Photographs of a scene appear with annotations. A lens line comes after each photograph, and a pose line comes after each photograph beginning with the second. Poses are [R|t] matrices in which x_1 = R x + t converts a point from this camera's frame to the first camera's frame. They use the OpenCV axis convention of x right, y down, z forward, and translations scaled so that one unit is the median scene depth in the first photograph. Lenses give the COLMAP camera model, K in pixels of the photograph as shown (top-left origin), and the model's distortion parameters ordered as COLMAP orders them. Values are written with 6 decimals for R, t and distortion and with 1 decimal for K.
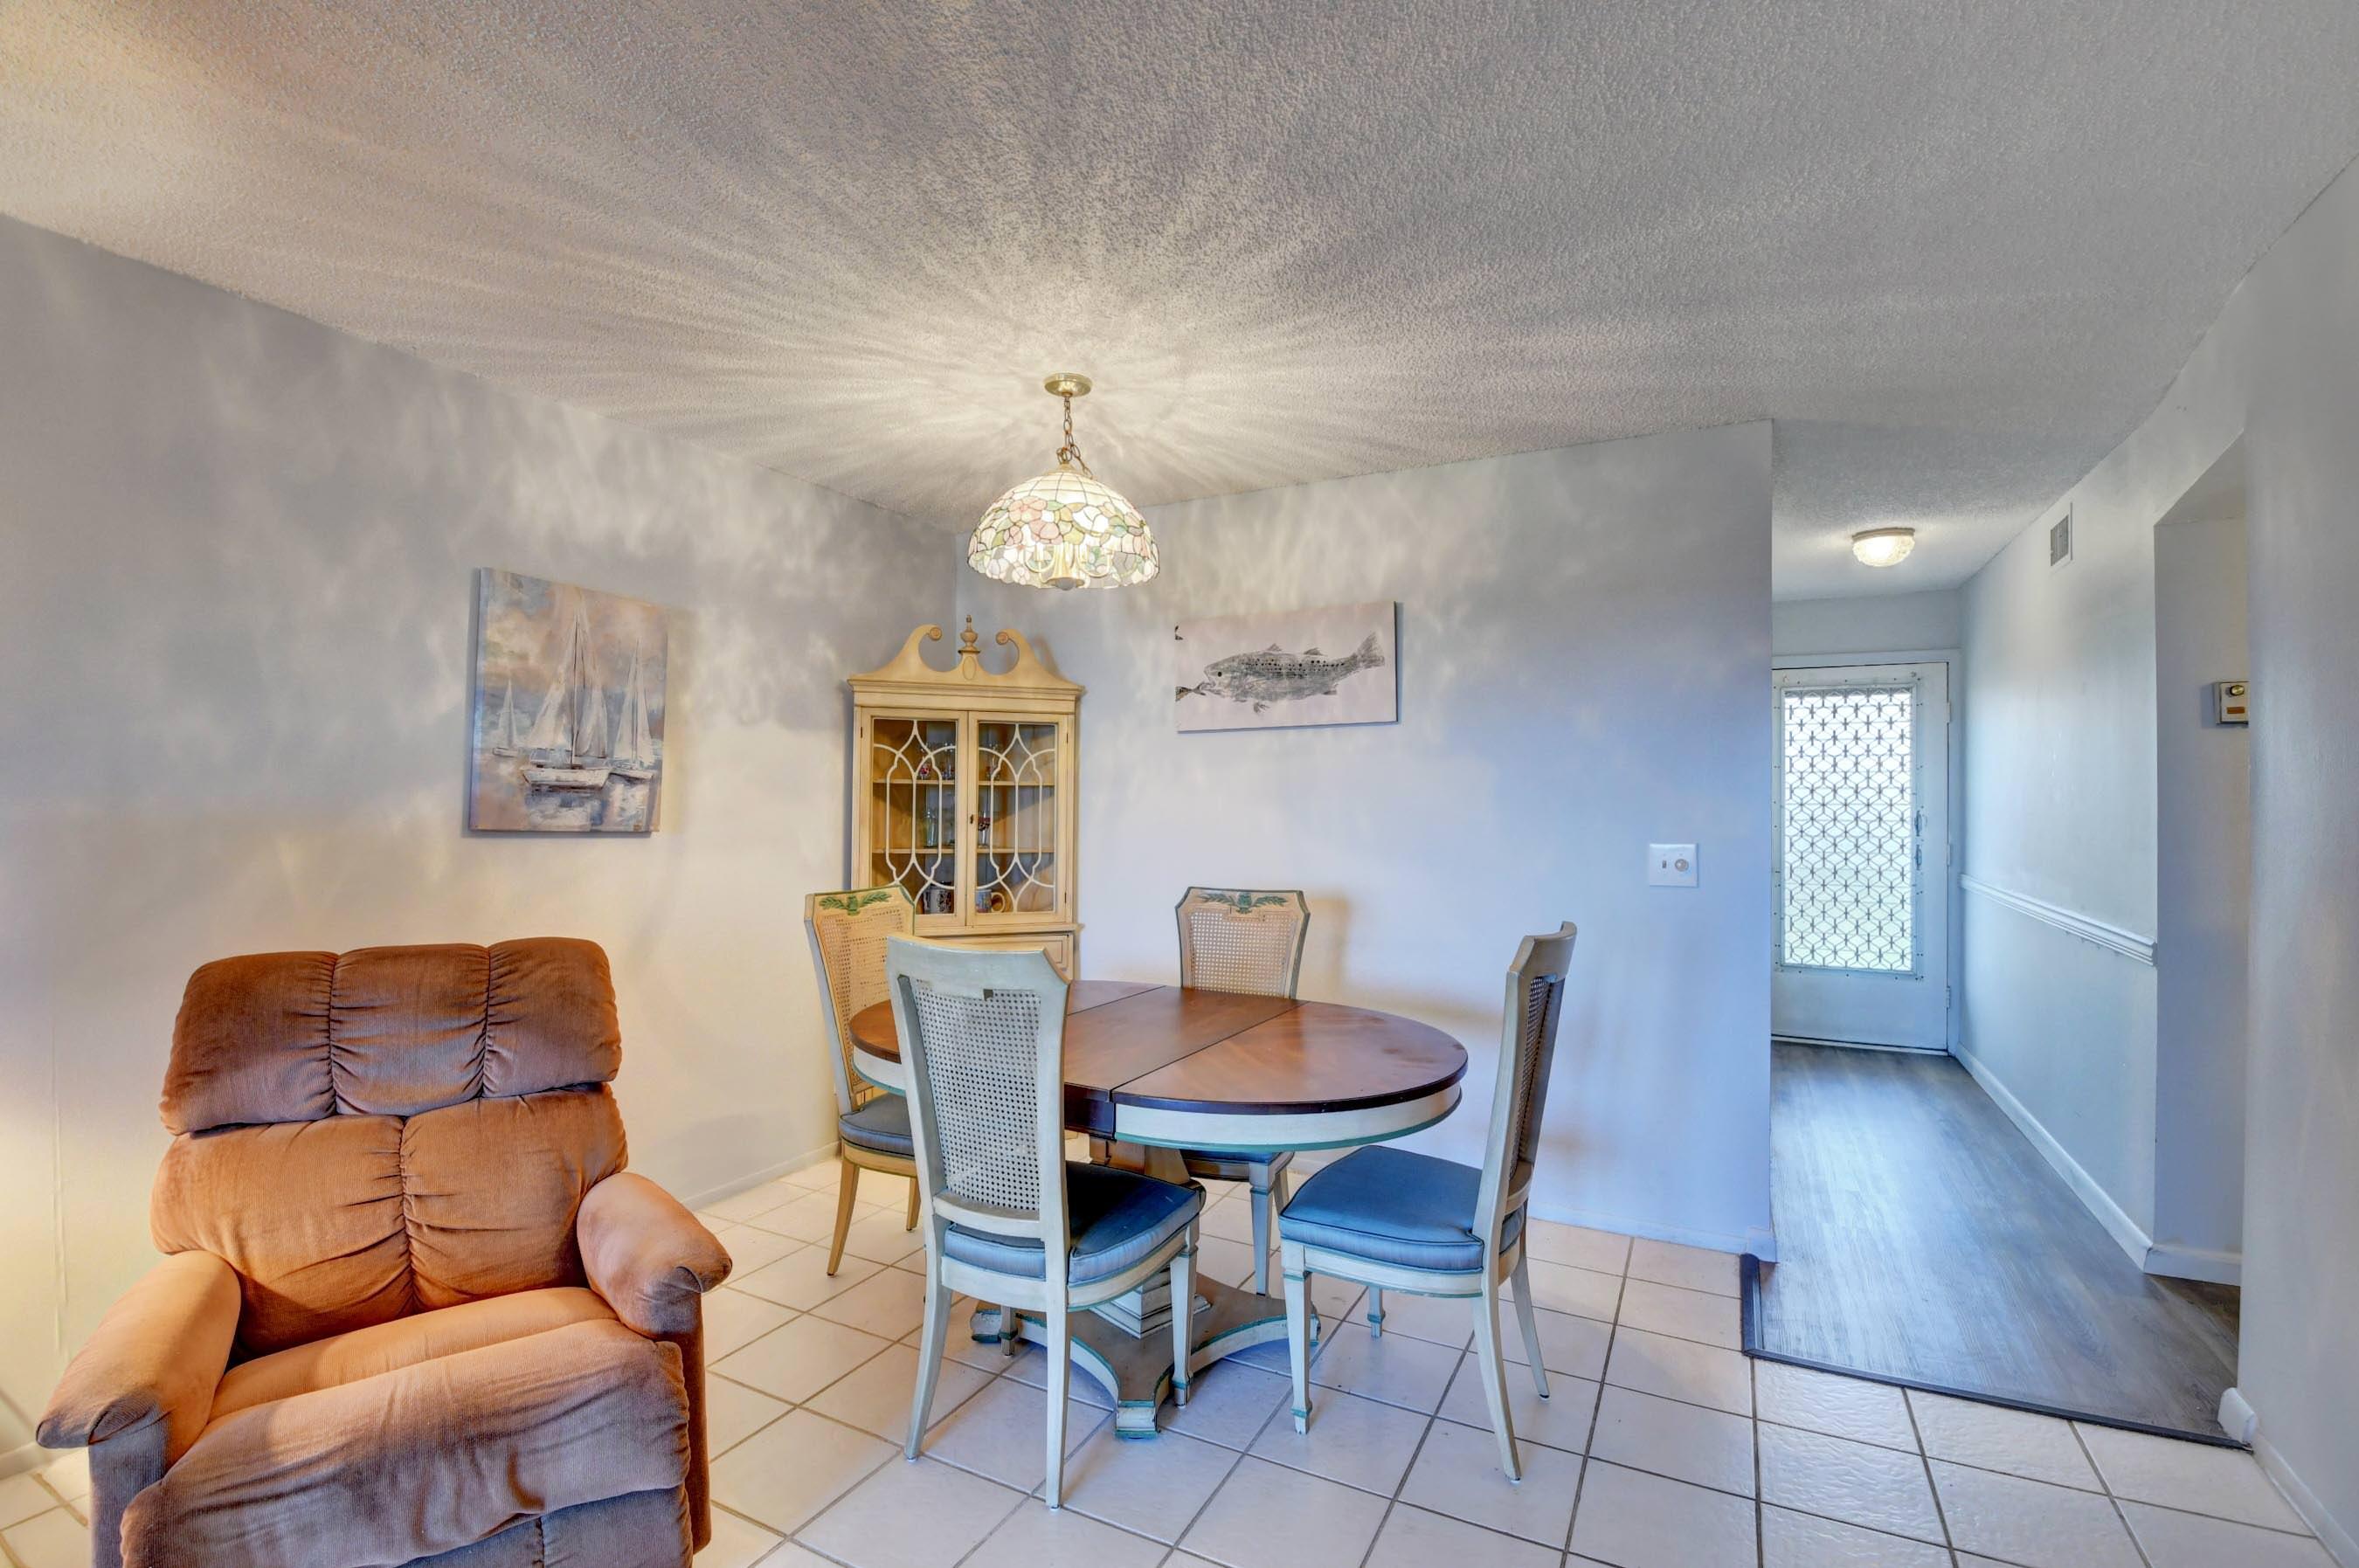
lens RADIAL K [[1041.0, 0, 1184.7], [0, 1041.0, 787.7], [0, 0, 1]] dist [0.020825, -0.032495]
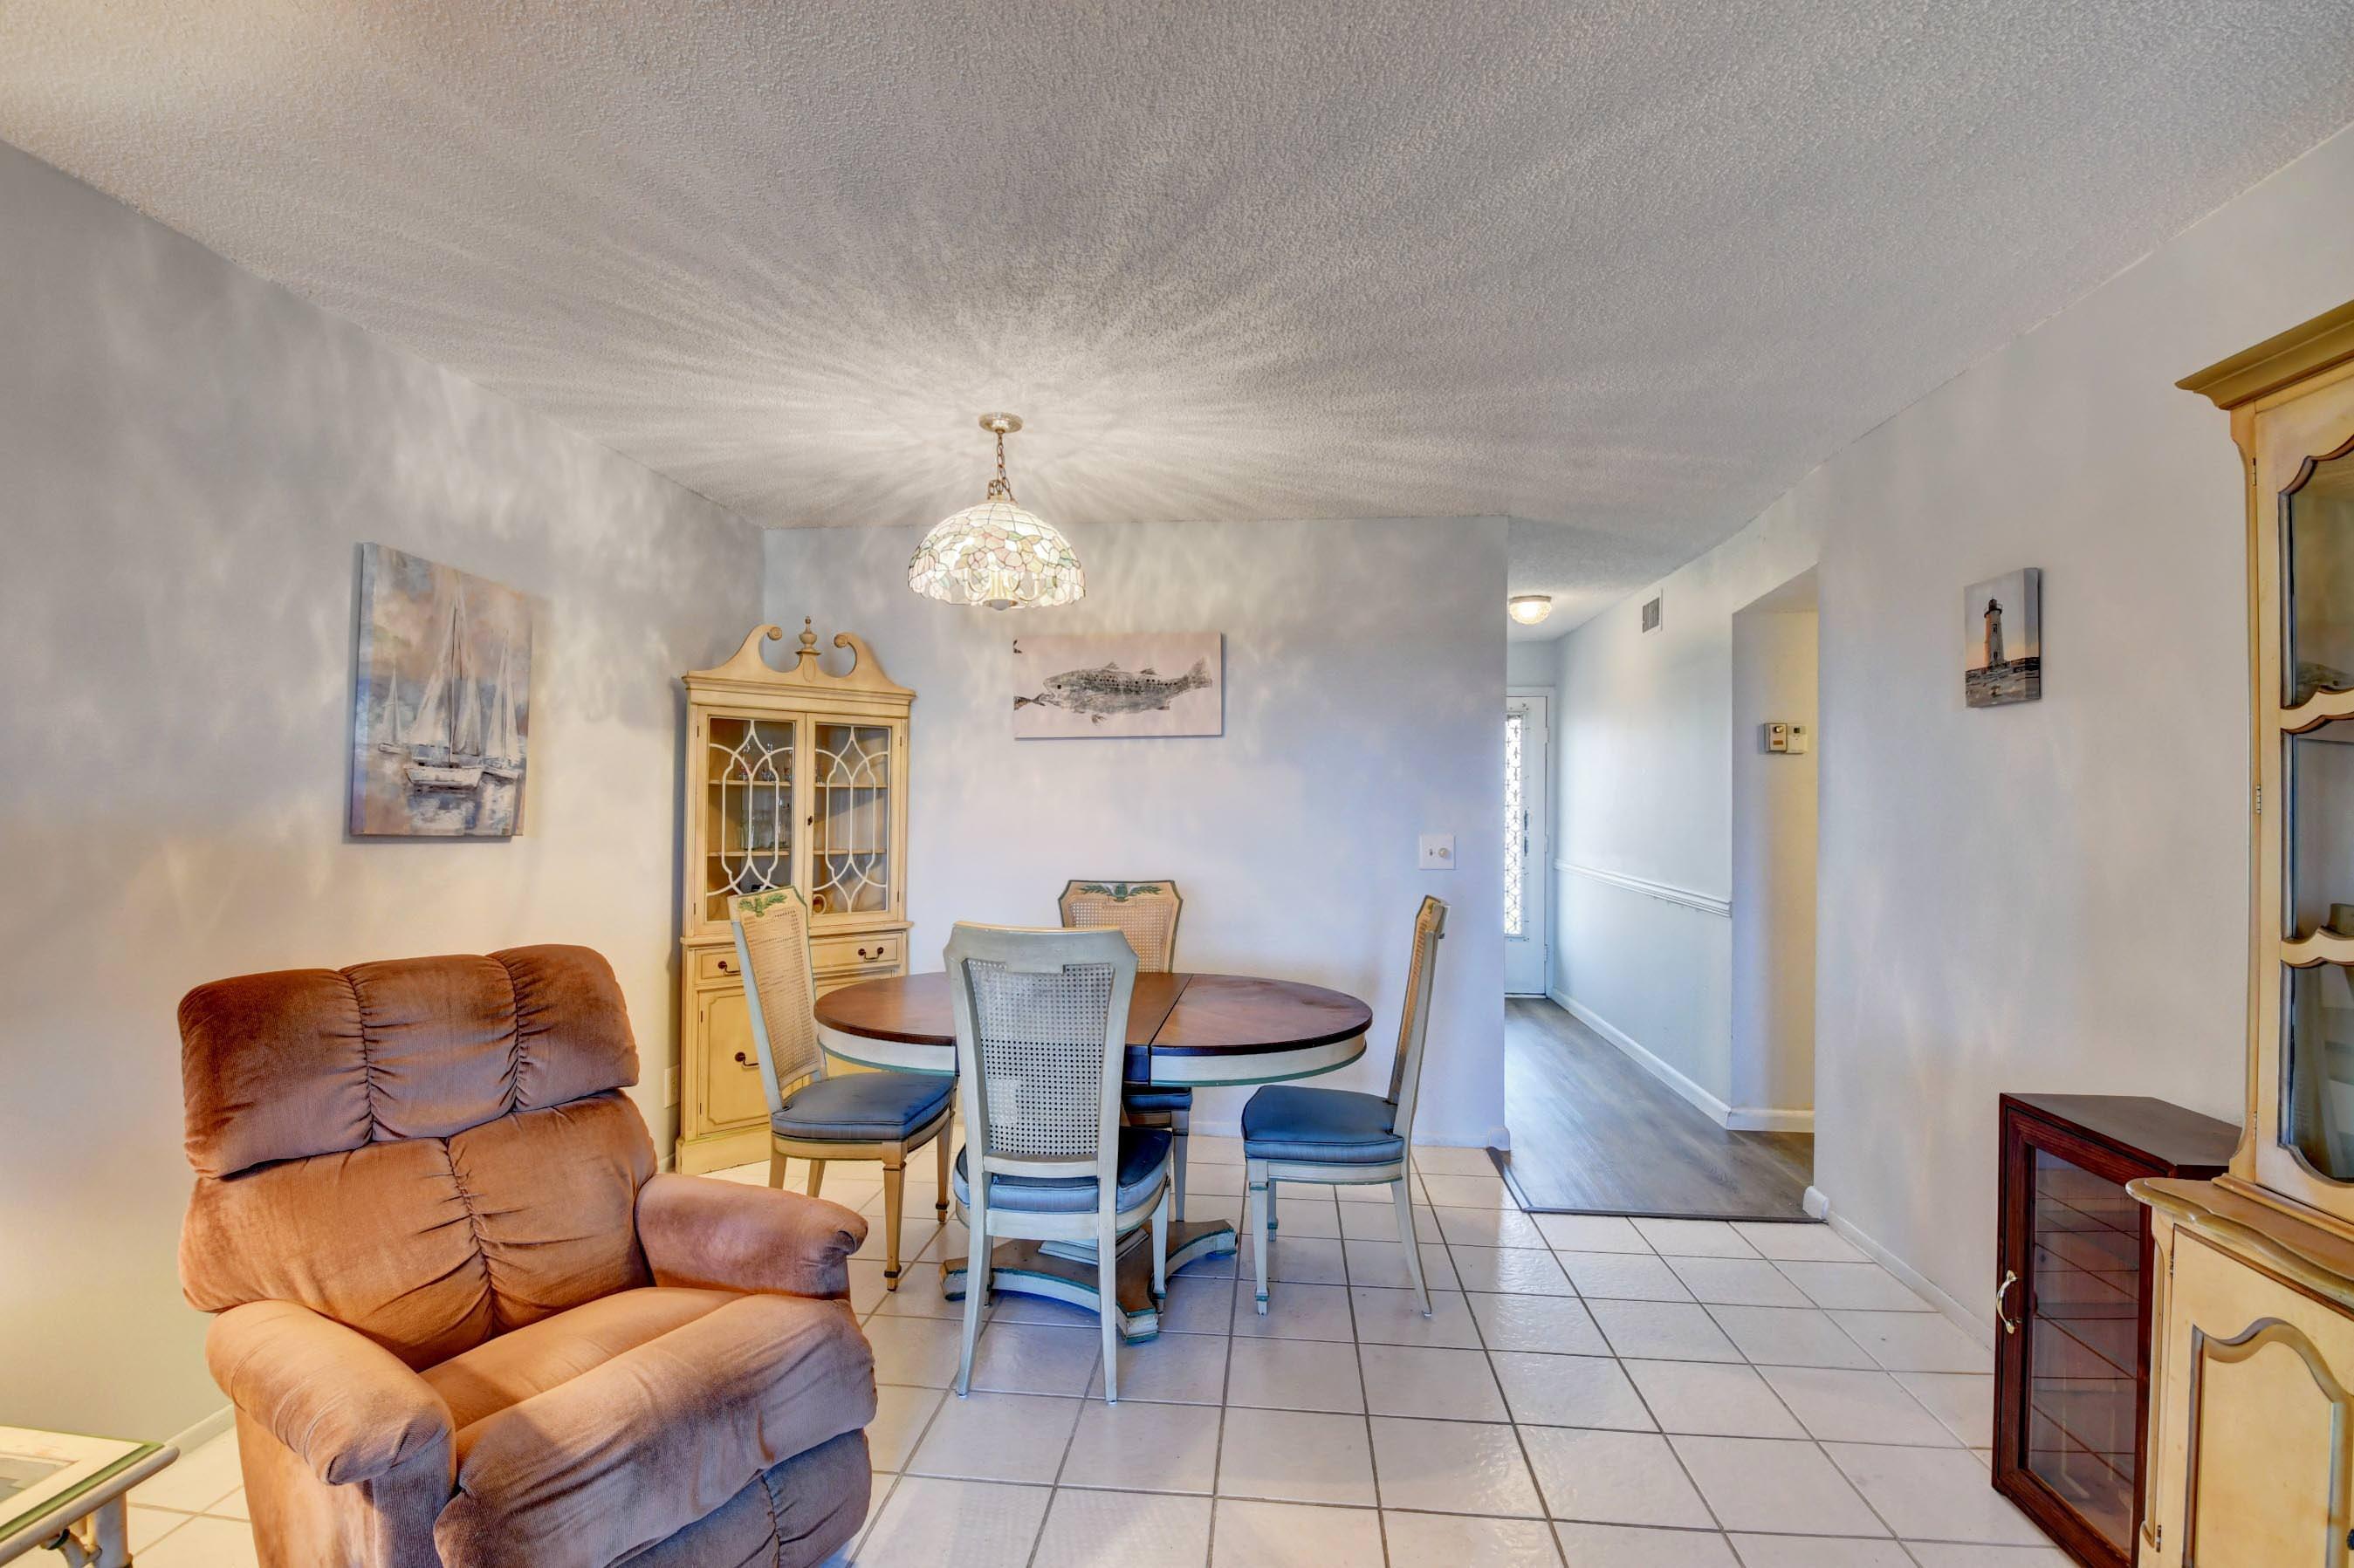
lens RADIAL K [[1039.5, 0, 1177.7], [0, 1039.5, 790.7], [0, 0, 1]] dist [0.022672, -0.032781]
pose [[0.929778, 0.005052, 0.368086, -0.321920], [-0.005658, 0.999984, 0.000565, -0.001735], [-0.368078, -0.002608, 0.929791, -0.080772]]
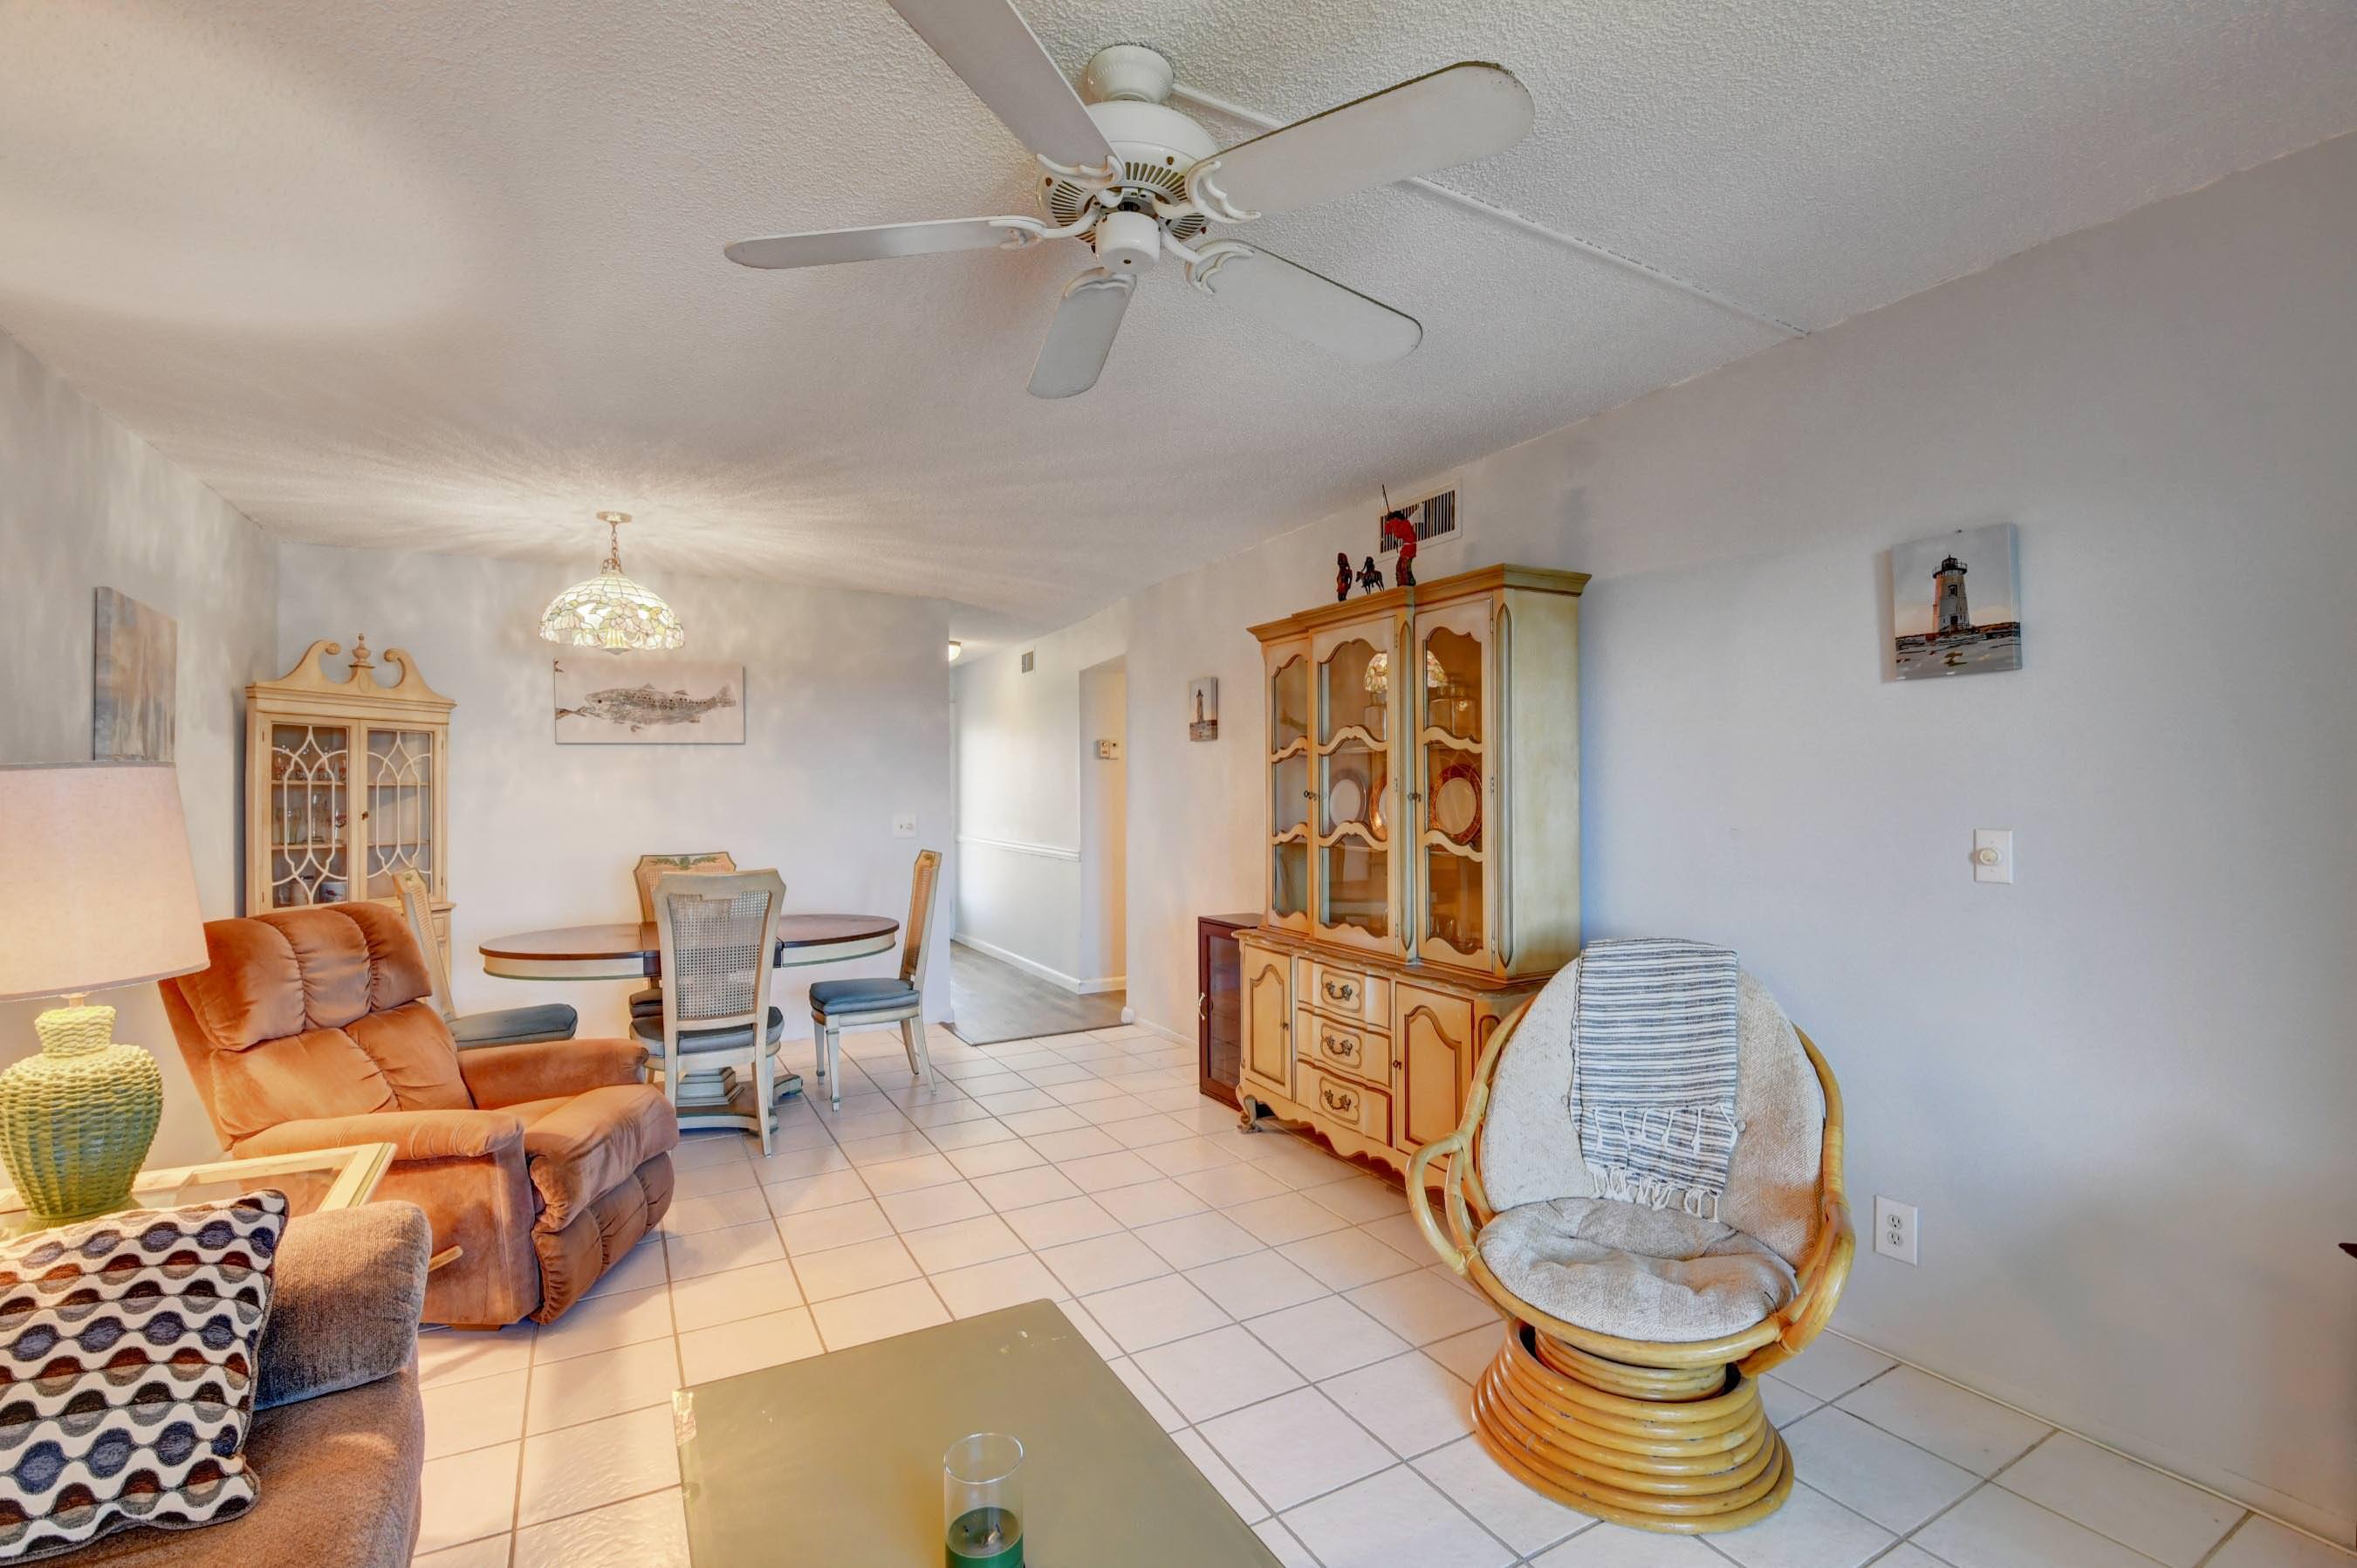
lens RADIAL K [[1040.2, 0, 1183.7], [0, 1040.2, 787.7], [0, 0, 1]] dist [0.020825, -0.032495]
pose [[0.551789, -0.007148, 0.833953, -0.860650], [0.001495, 0.999970, 0.007582, -0.009070], [-0.833982, -0.002936, 0.551783, -0.474255]]
